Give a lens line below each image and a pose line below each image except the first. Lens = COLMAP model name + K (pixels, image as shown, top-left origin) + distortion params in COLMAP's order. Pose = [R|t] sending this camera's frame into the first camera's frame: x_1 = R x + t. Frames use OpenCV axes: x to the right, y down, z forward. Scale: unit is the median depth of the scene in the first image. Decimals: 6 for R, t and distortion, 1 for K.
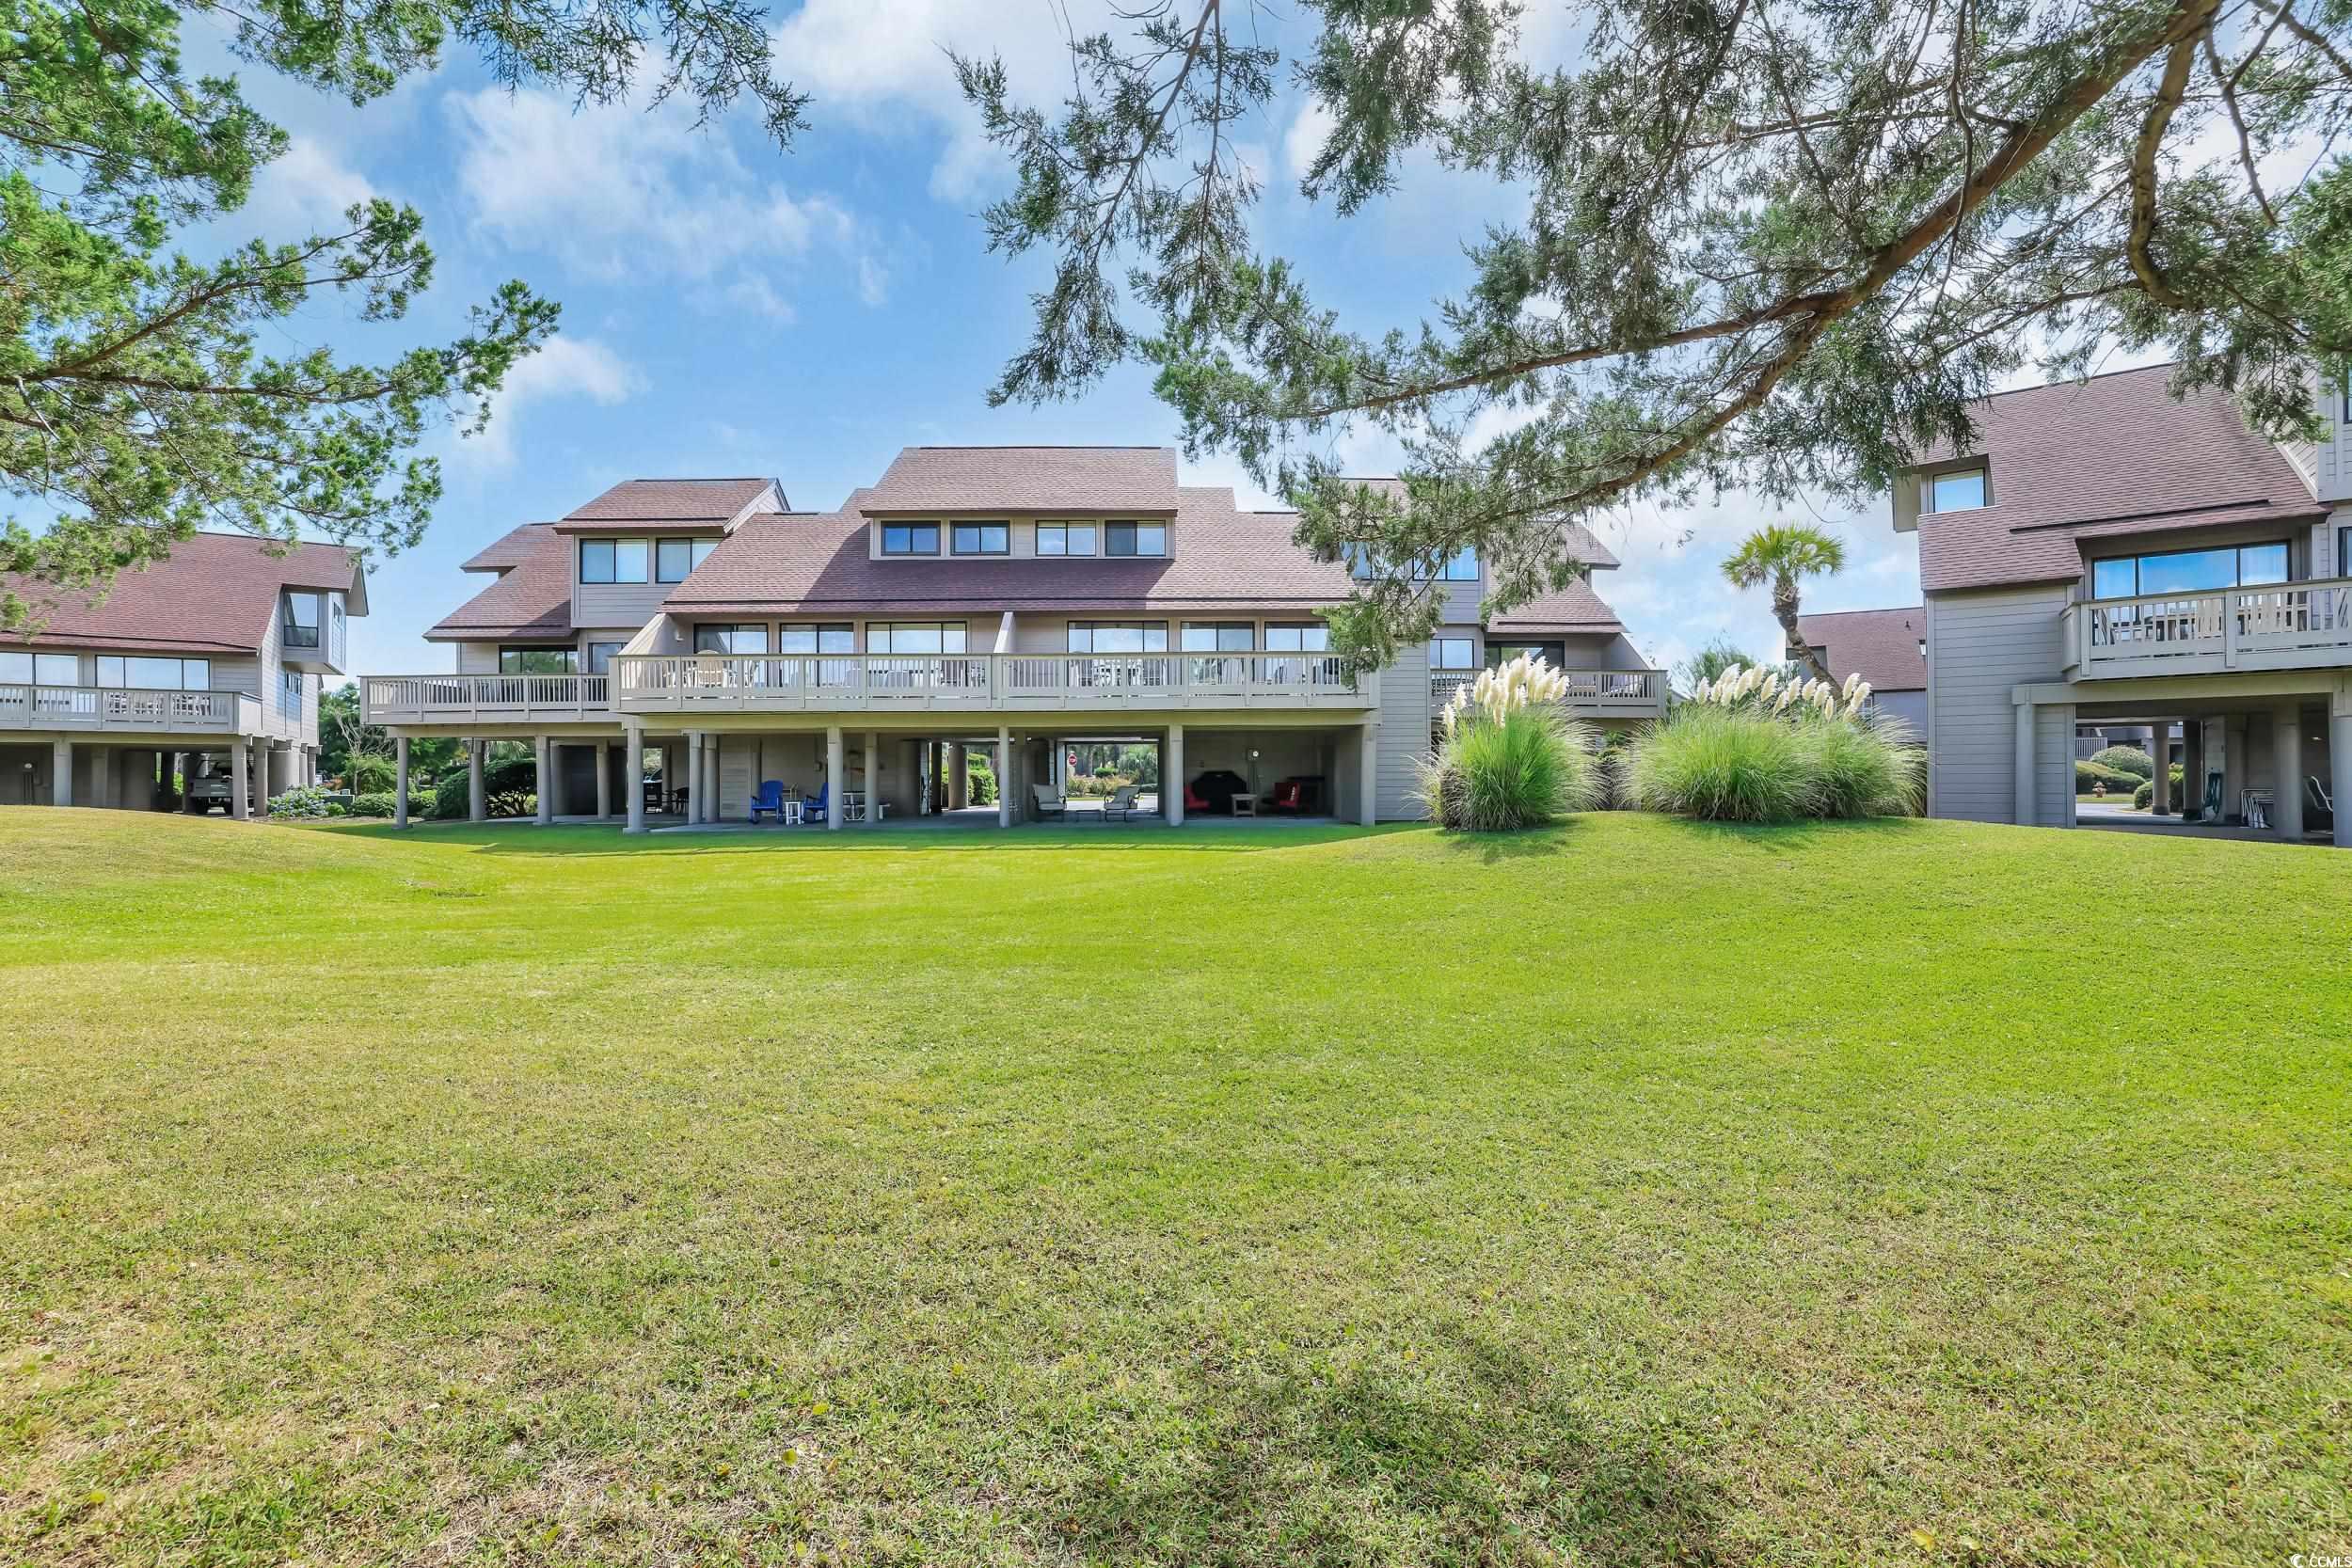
lens RADIAL K [[1137.7, 0, 1173.4], [0, 1137.7, 779.8], [0, 0, 1]] dist [0.000358, -0.000008]
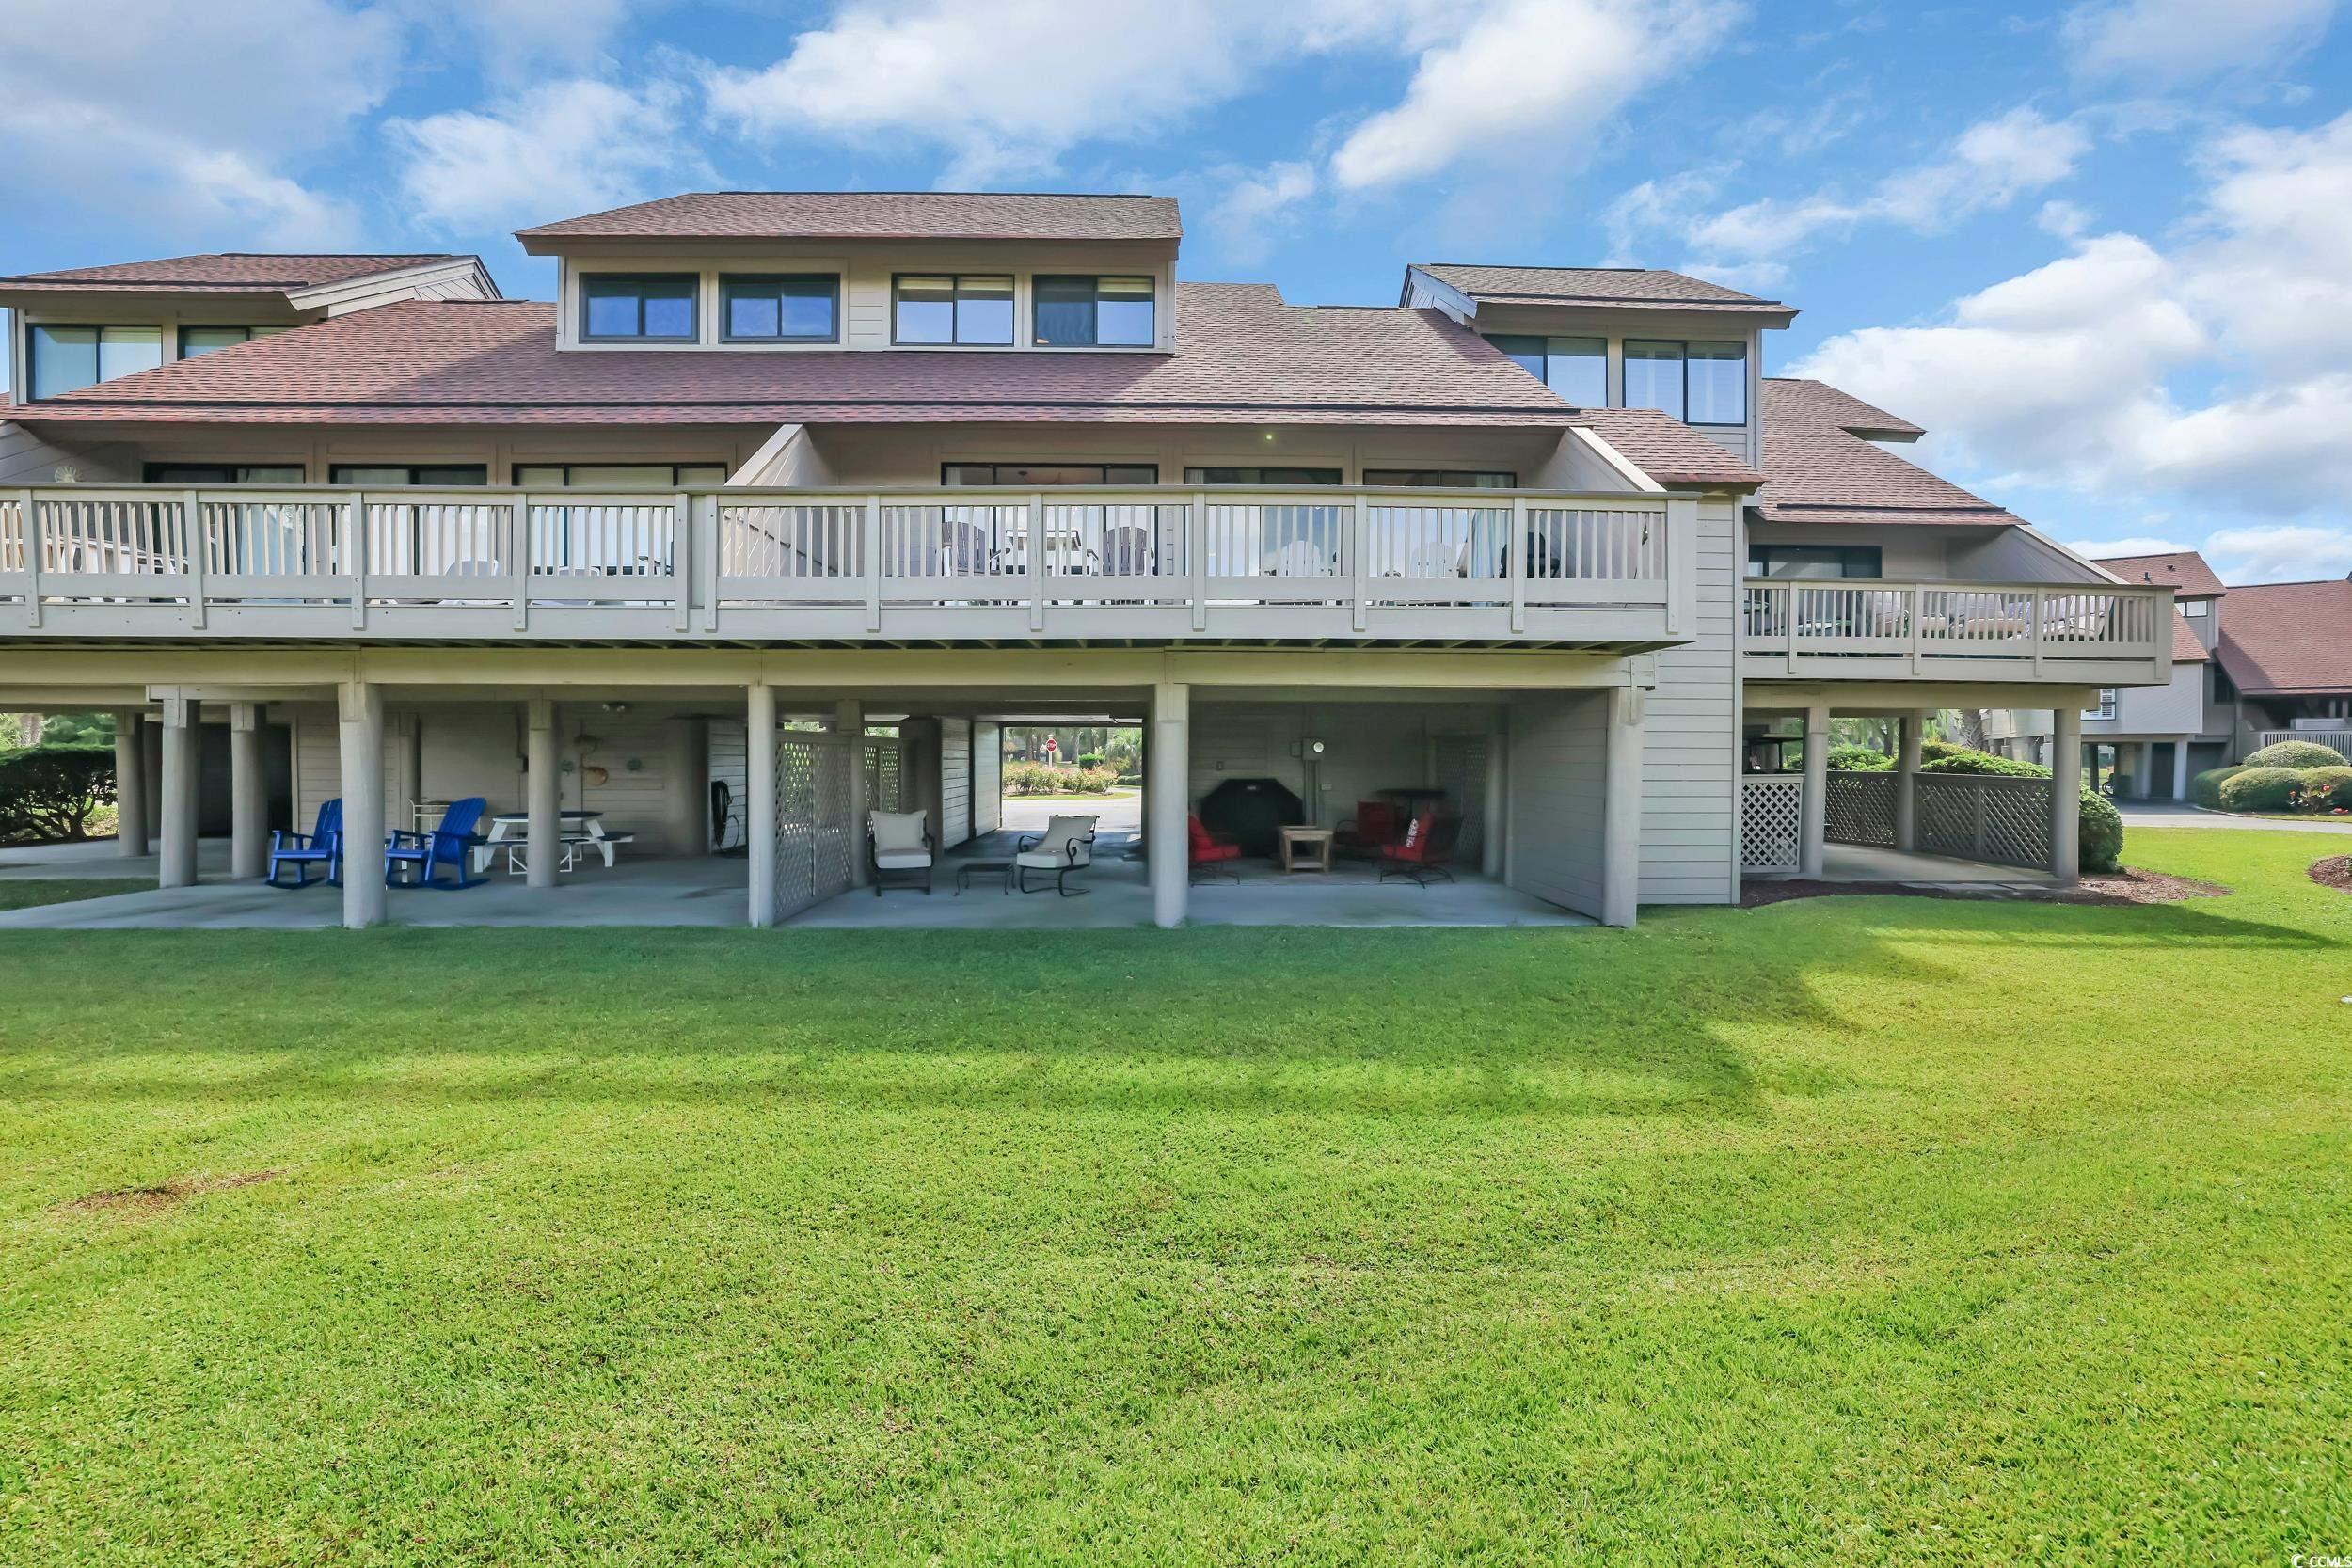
lens RADIAL K [[1137.7, 0, 1178.4], [0, 1137.7, 782.5], [0, 0, 1]] dist [0.000358, -0.000008]
pose [[0.999942, 0.006579, 0.008574, 0.000426], [-0.006720, 0.999842, 0.016481, -0.015724], [-0.008464, -0.016537, 0.999827, 0.496317]]
